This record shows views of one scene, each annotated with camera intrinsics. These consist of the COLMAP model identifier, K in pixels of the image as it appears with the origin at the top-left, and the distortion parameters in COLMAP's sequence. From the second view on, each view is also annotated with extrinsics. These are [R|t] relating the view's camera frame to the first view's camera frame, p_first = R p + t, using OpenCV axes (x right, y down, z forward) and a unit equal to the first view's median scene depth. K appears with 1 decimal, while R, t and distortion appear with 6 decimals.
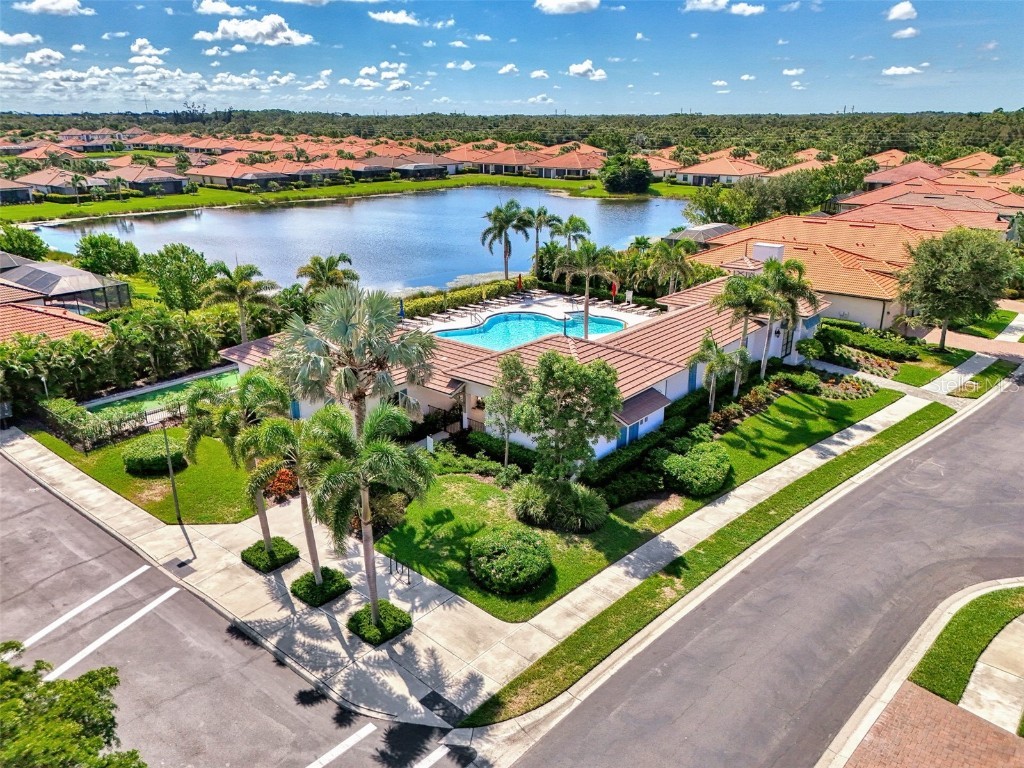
lens RADIAL K [[759.2, 0, 512.0], [0, 759.2, 384.0], [0, 0, 1]] dist [0.073636, -0.070671]
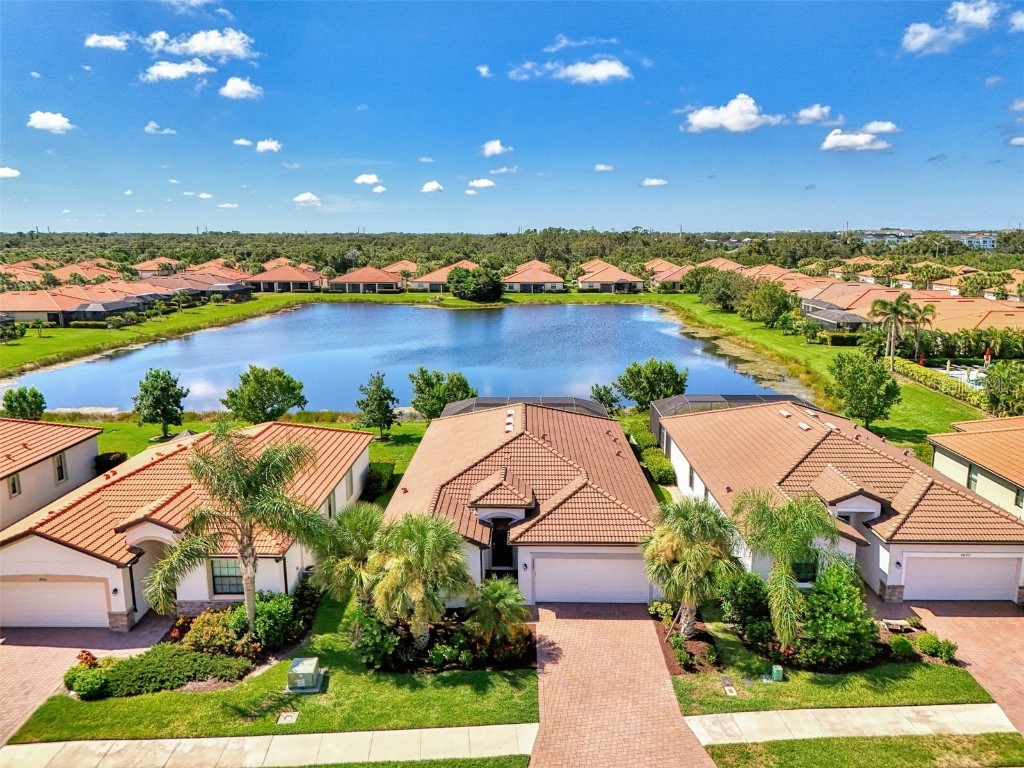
lens RADIAL K [[759.2, 0, 512.0], [0, 759.2, 384.0], [0, 0, 1]] dist [0.073636, -0.070671]
pose [[0.782012, -0.122329, 0.611141, -2.010042], [0.209376, 0.975127, -0.072730, -0.237976], [-0.587042, 0.184834, 0.788174, 0.753059]]
